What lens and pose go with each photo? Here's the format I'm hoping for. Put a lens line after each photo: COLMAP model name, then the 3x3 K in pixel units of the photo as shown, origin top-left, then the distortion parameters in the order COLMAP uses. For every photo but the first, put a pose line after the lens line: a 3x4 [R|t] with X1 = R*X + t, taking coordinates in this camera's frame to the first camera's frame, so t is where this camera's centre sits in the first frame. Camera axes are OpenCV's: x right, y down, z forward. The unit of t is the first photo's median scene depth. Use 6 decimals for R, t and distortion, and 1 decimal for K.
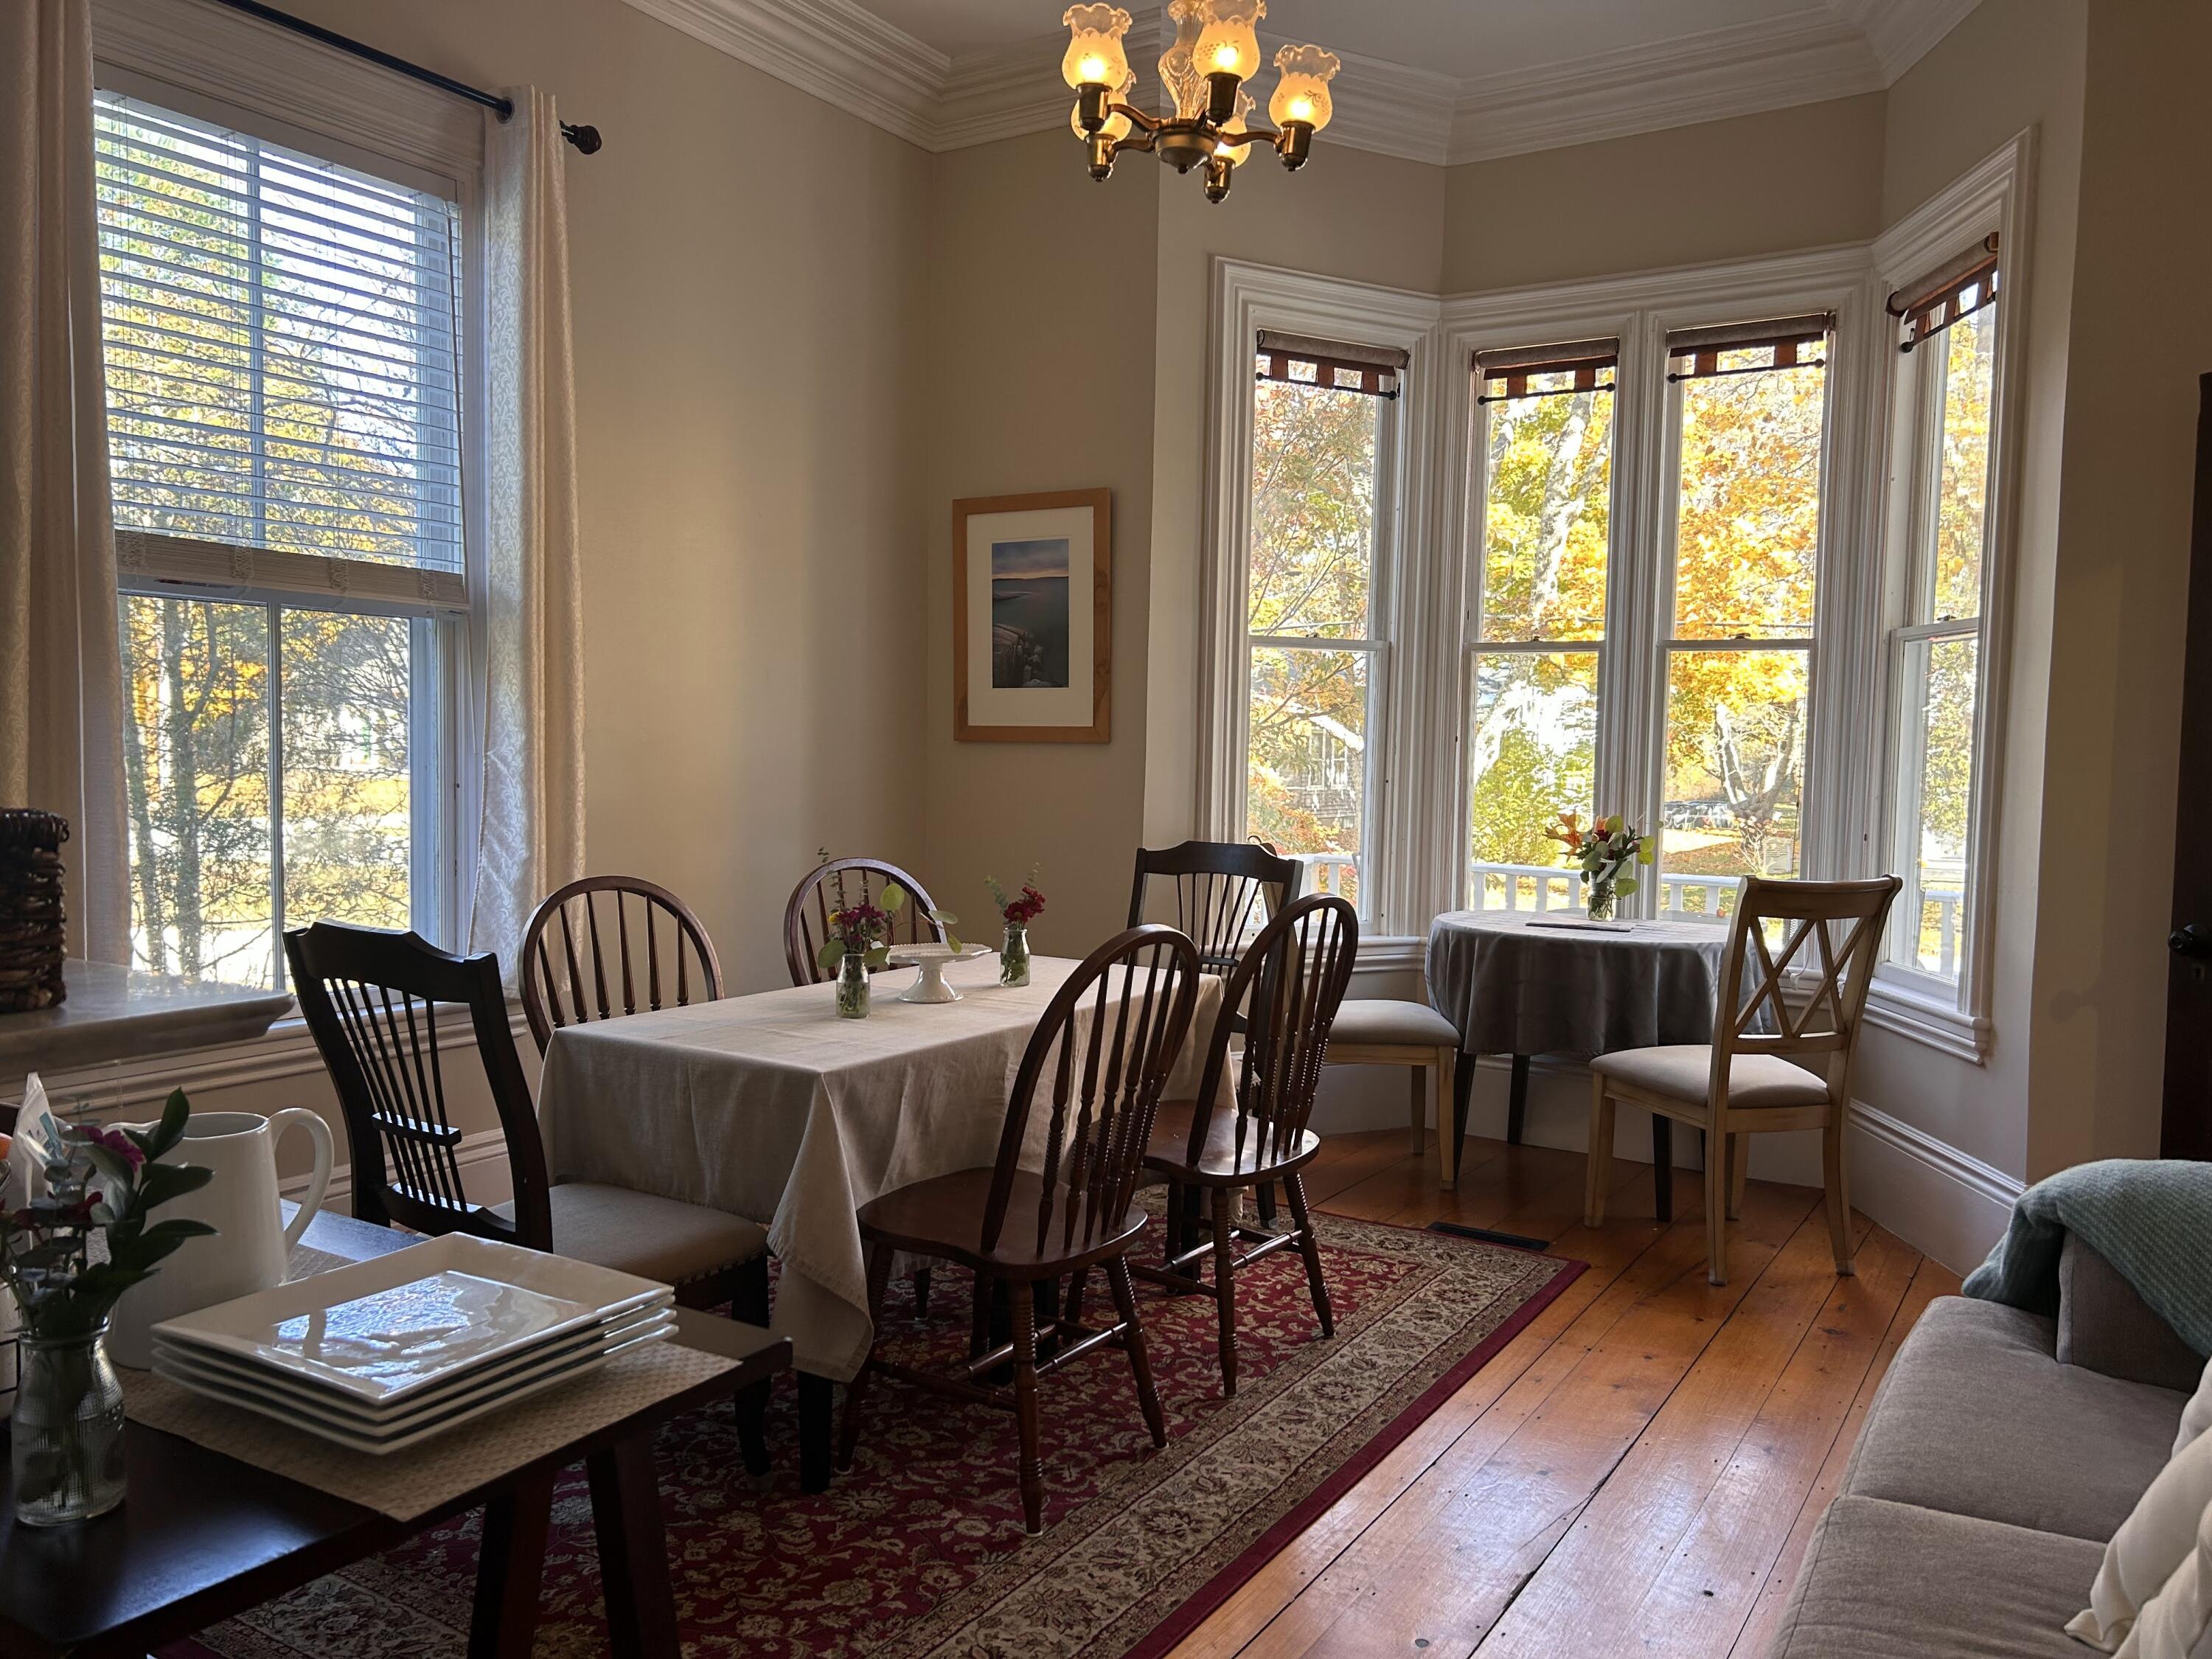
lens RADIAL K [[1671.8, 0, 1100.5], [0, 1671.8, 842.0], [0, 0, 1]] dist [0.005851, -0.001776]
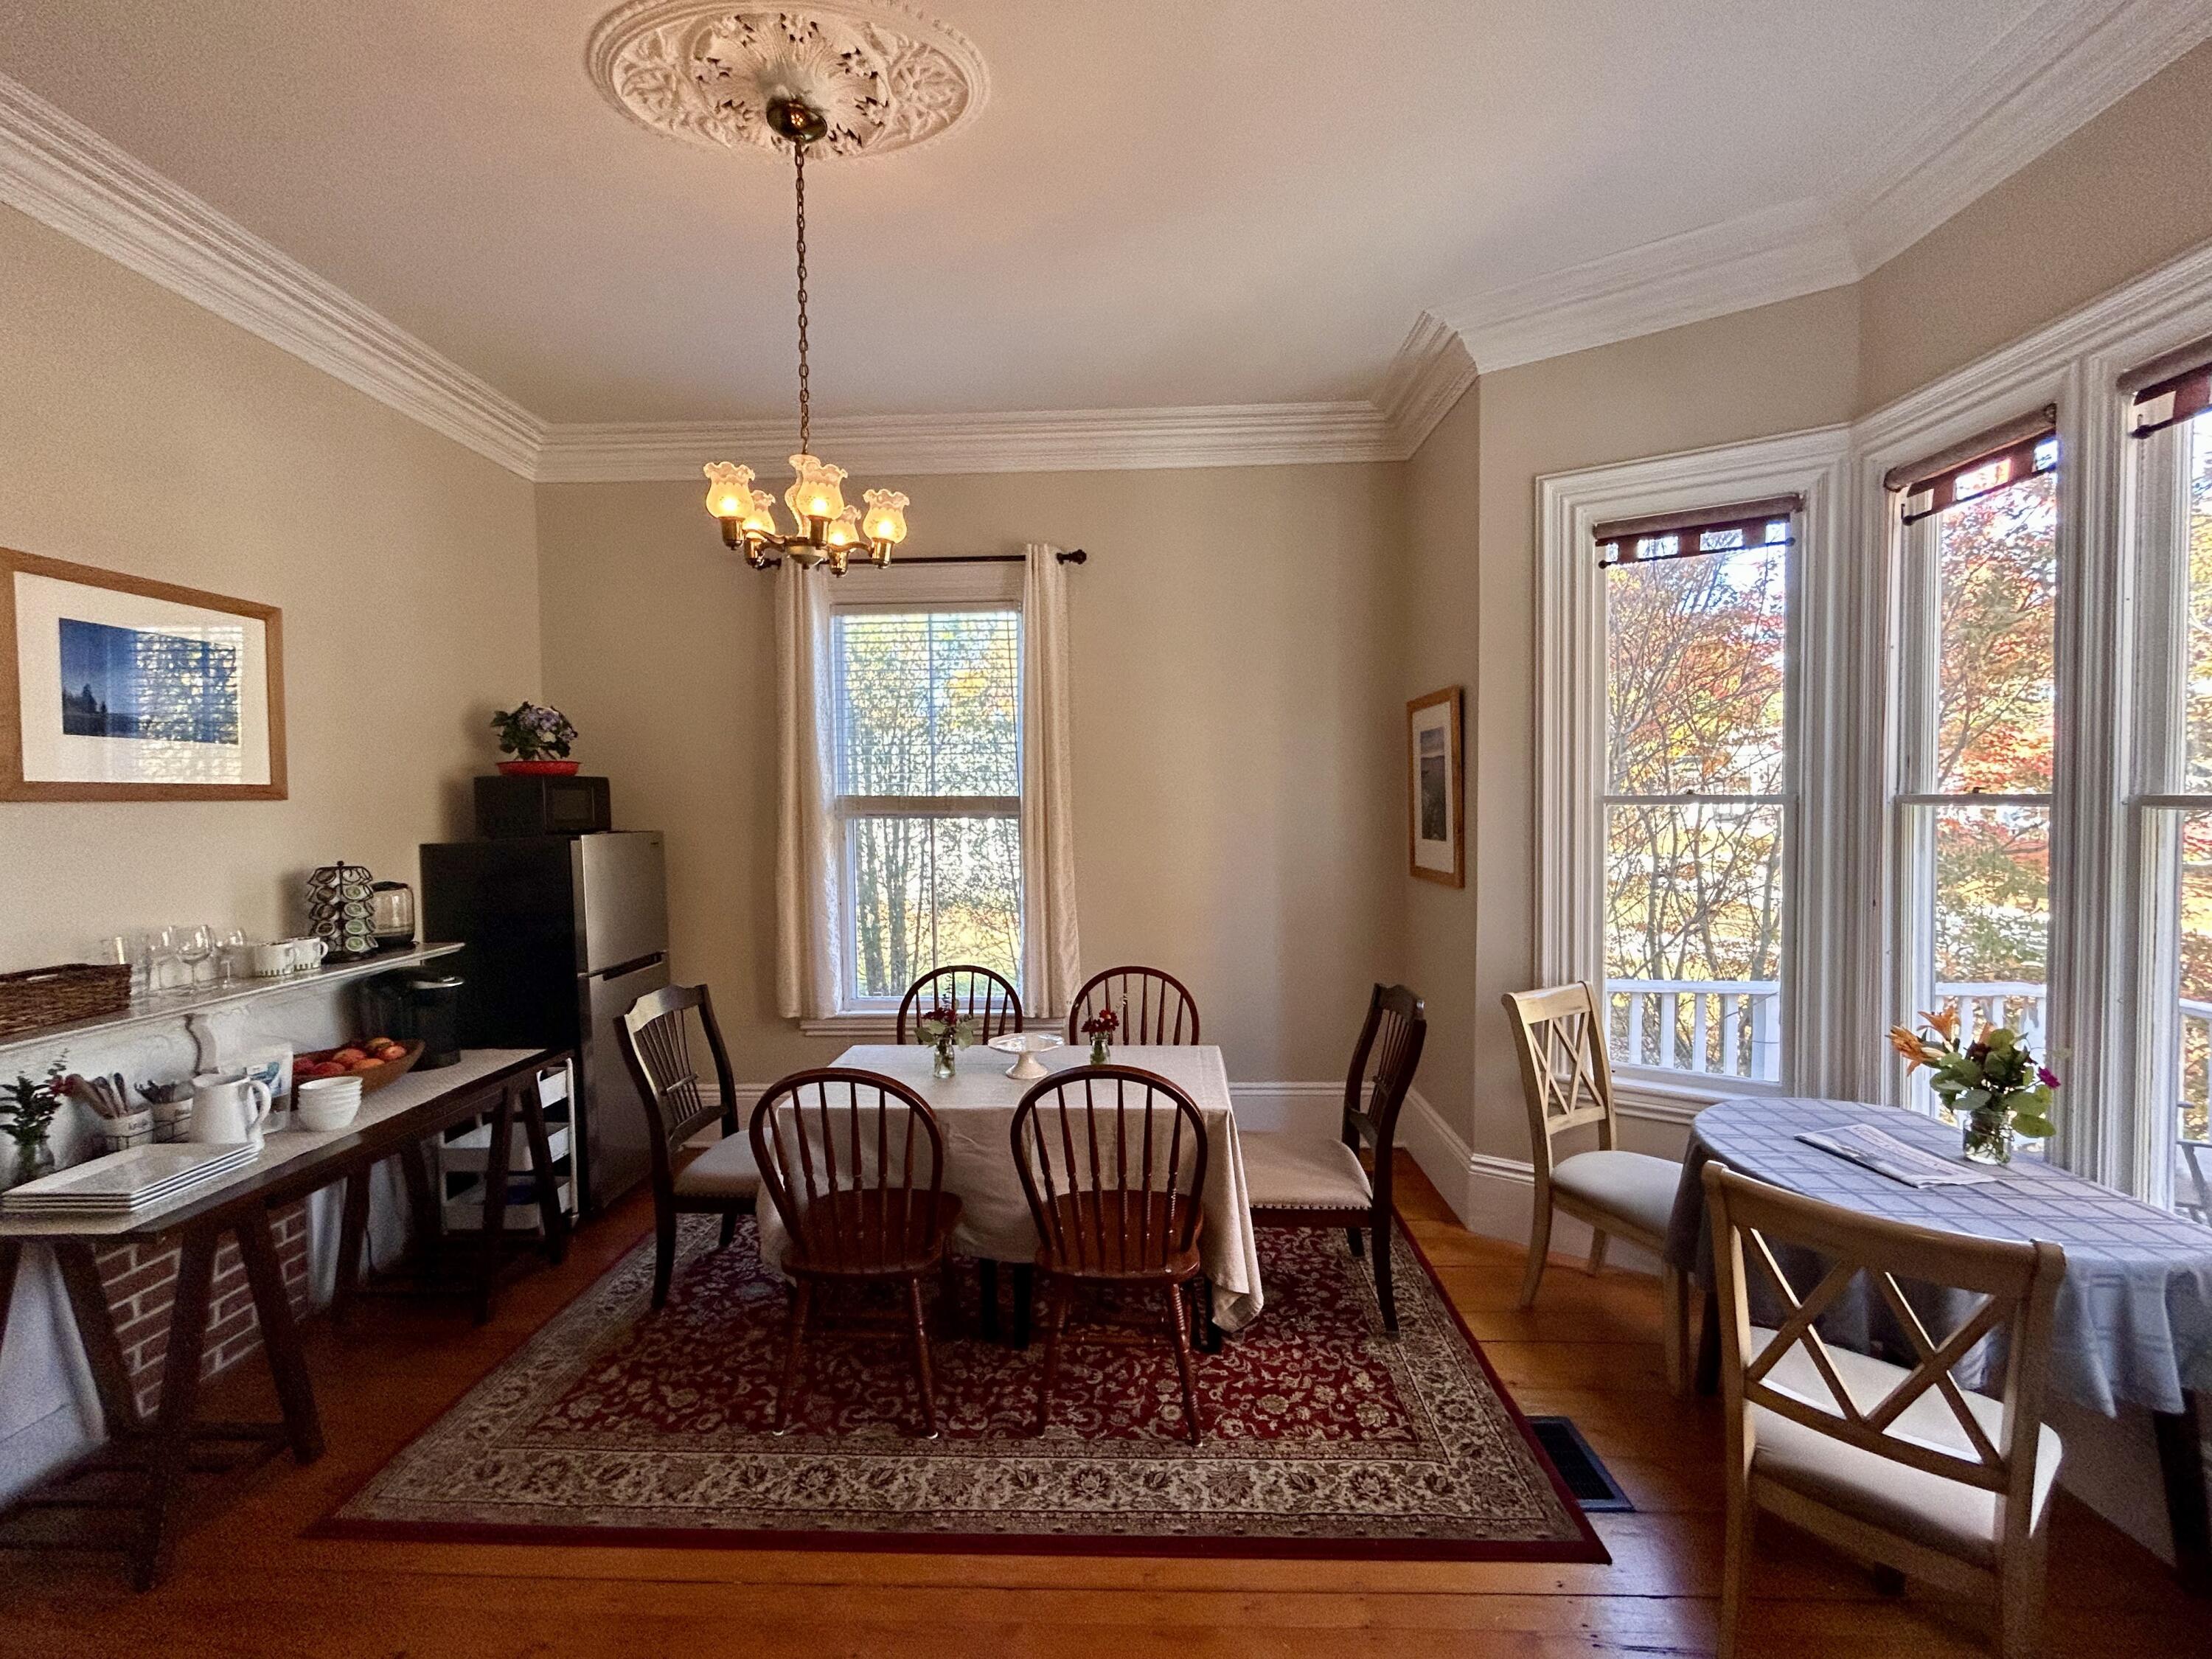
lens RADIAL K [[911.1, 0, 1102.0], [0, 911.1, 815.8], [0, 0, 1]] dist [0.003514, 0.000328]
pose [[0.509595, -0.007379, -0.860383, 0.444828], [-0.042452, 0.998530, -0.033707, -0.076893], [0.859367, 0.053702, 0.508532, 0.413960]]
